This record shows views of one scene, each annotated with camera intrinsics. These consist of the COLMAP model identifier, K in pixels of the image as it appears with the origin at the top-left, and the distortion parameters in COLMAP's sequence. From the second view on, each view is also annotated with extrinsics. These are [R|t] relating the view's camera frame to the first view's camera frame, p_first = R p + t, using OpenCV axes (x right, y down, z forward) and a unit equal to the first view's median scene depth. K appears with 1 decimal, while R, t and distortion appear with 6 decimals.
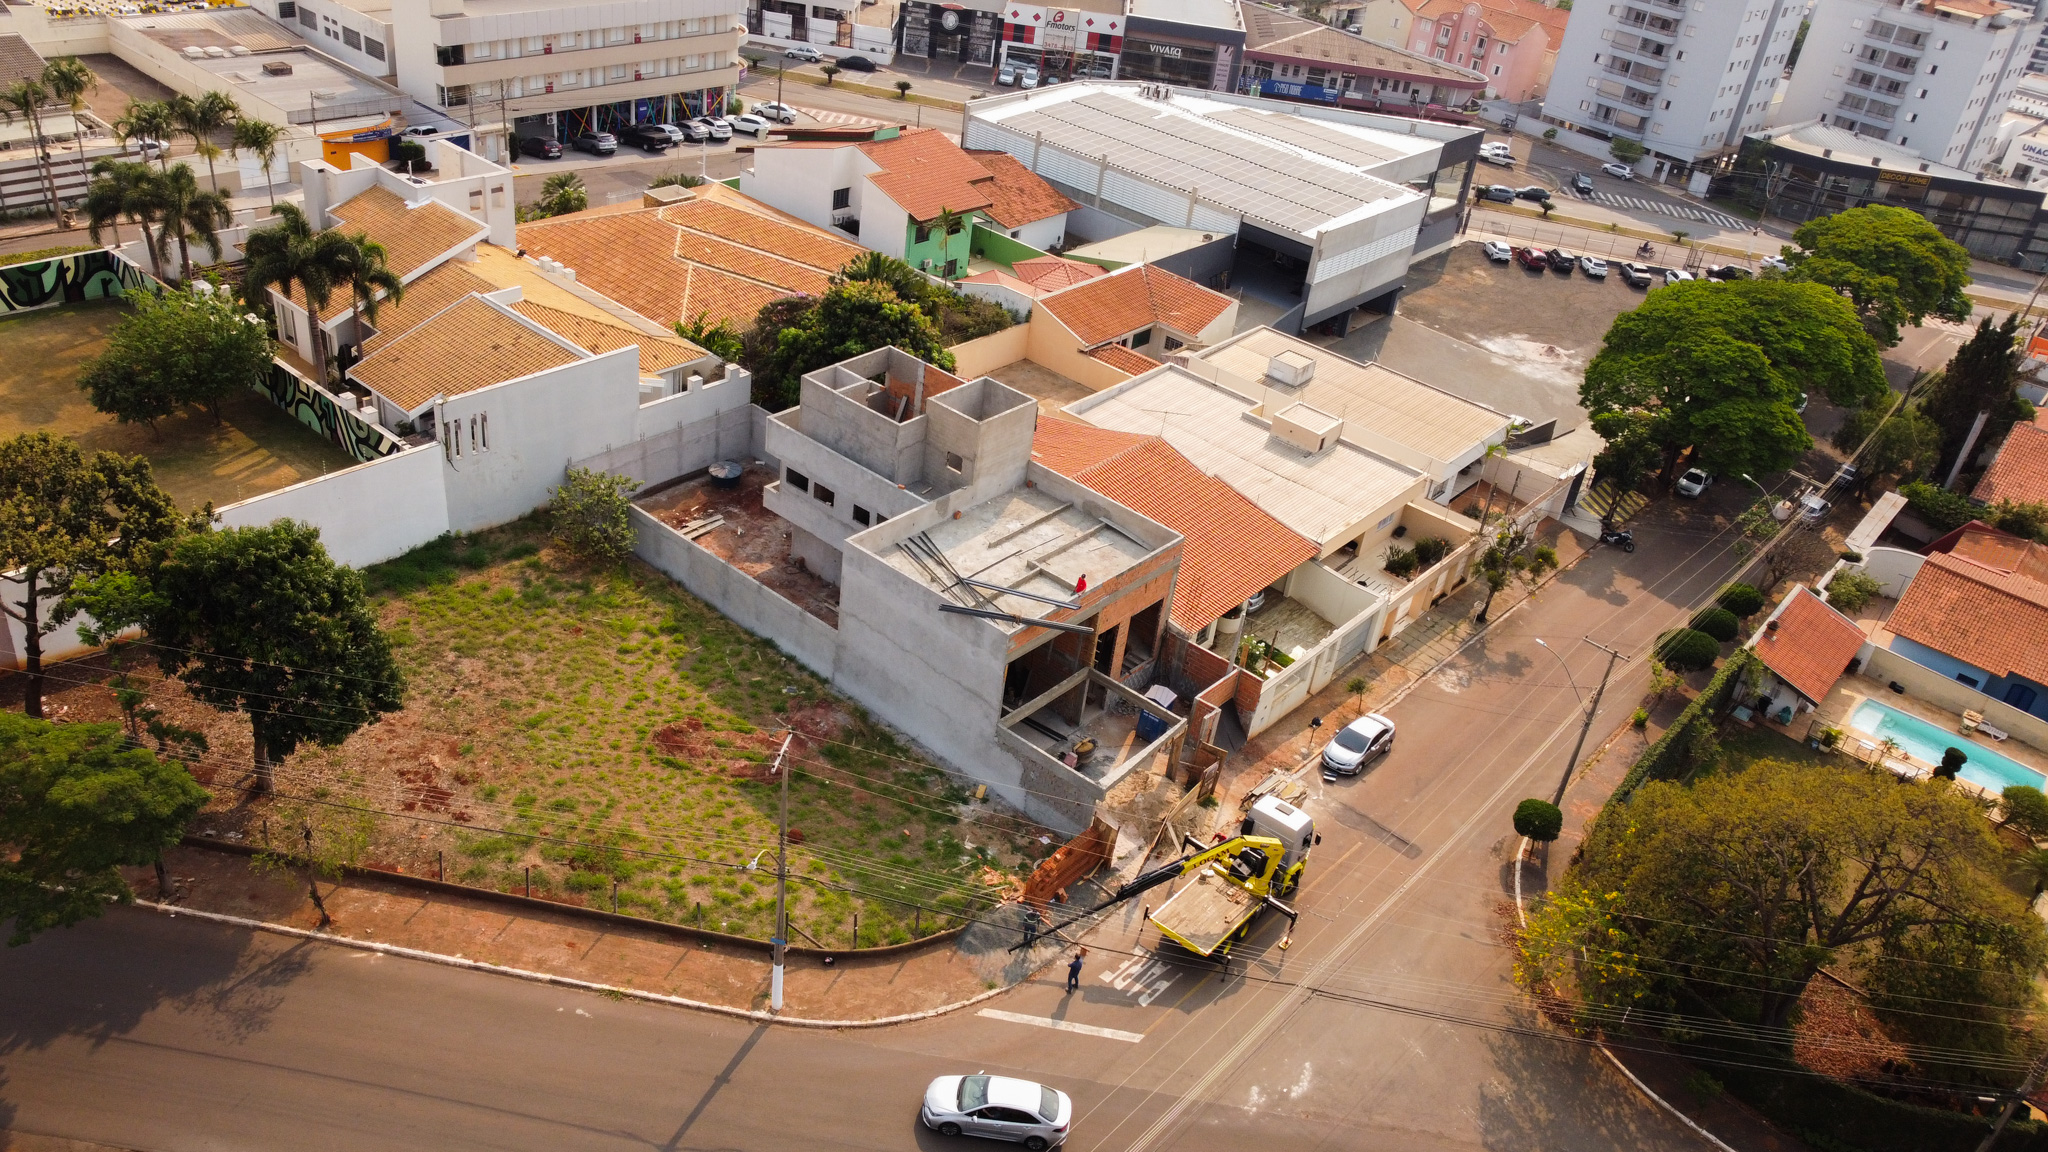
lens RADIAL K [[1507.5, 0, 1024.0], [0, 1507.5, 576.0], [0, 0, 1]] dist [-0.023050, 0.000935]
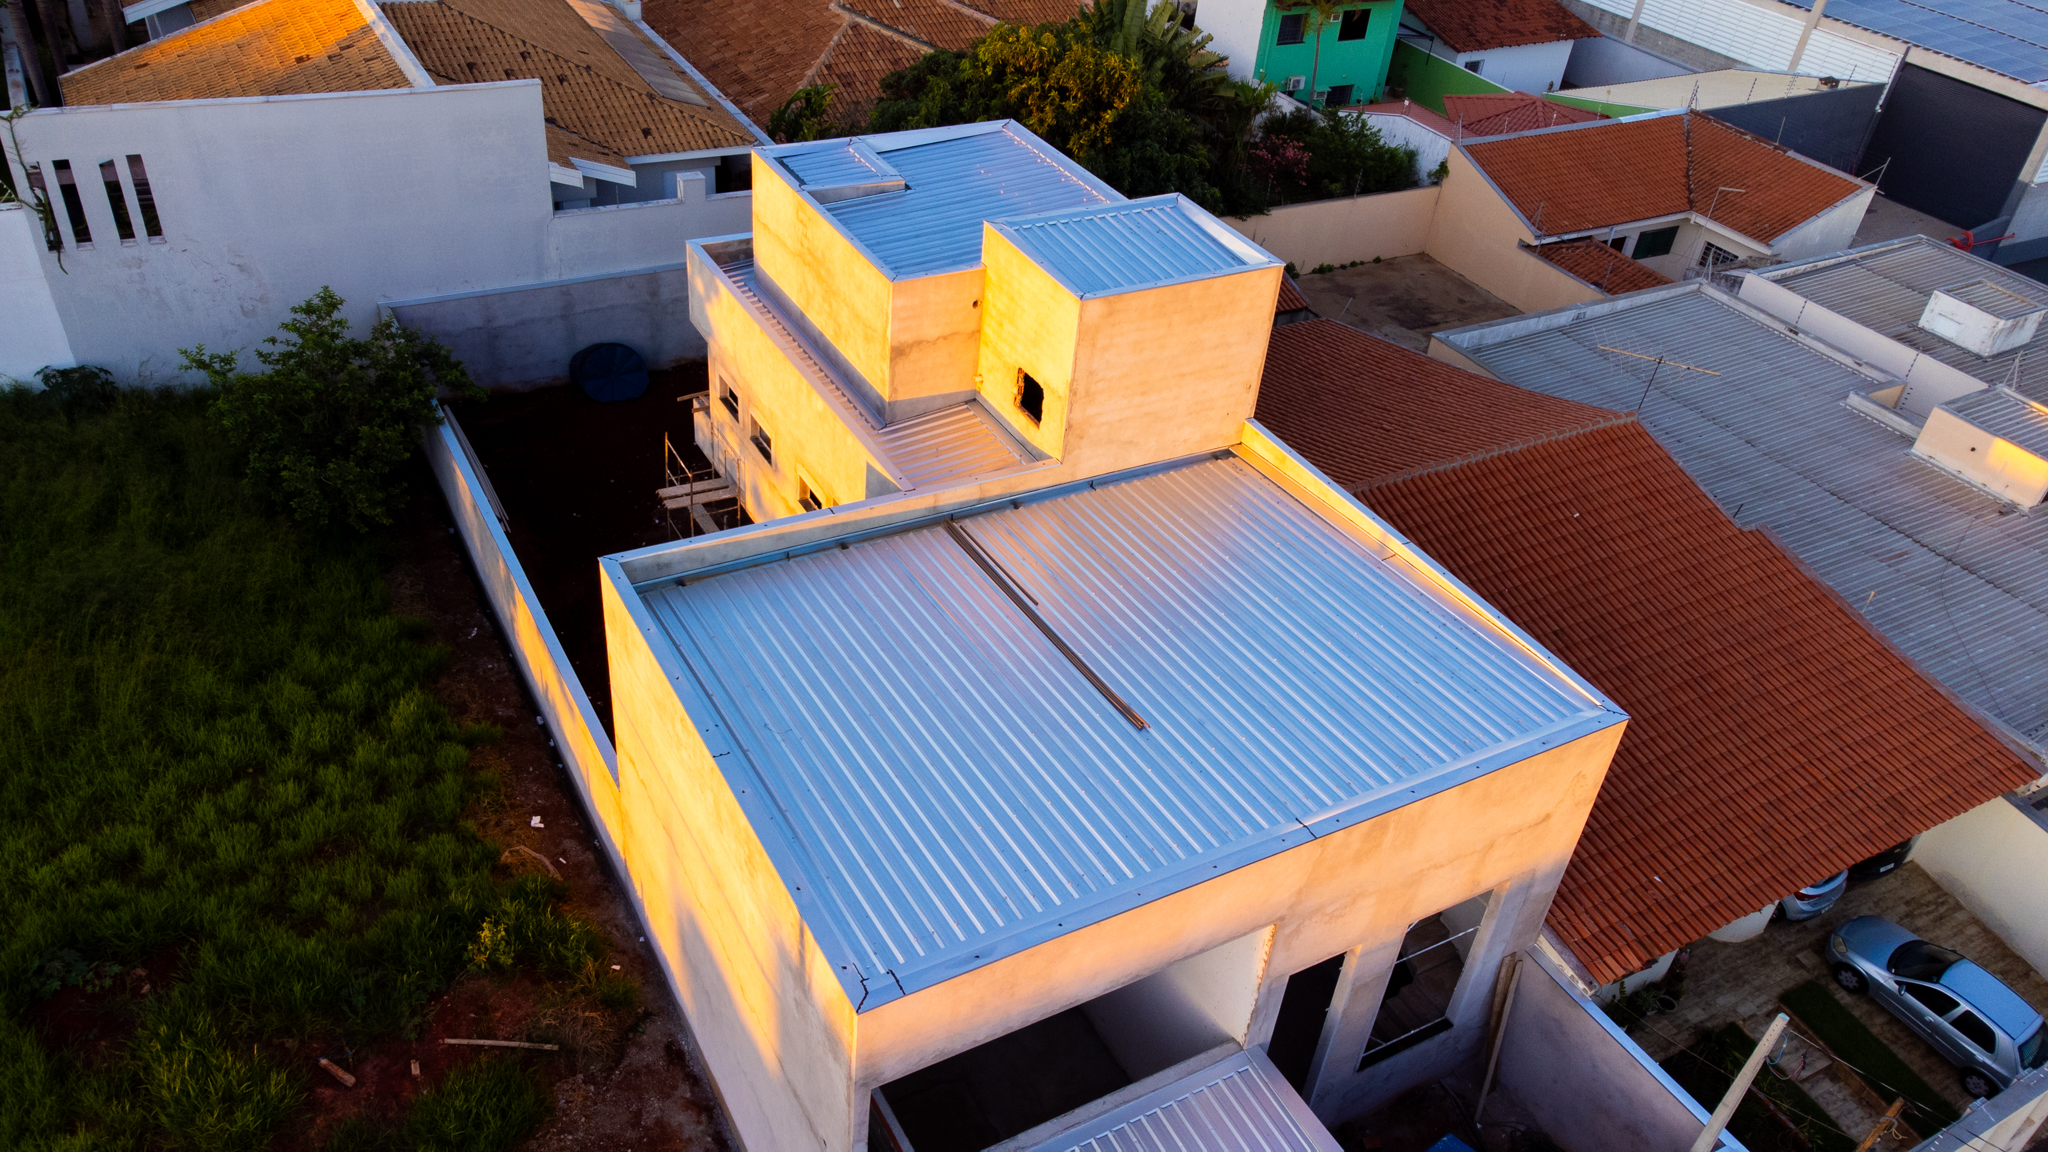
lens RADIAL K [[1503.0, 0, 1024.0], [0, 1503.0, 576.0], [0, 0, 1]] dist [-0.000147, 0.082157]
pose [[0.937583, 0.171843, -0.302337, 0.064983], [-0.162198, 0.985115, 0.056925, -0.044218], [0.307619, -0.004334, 0.951500, 0.541813]]
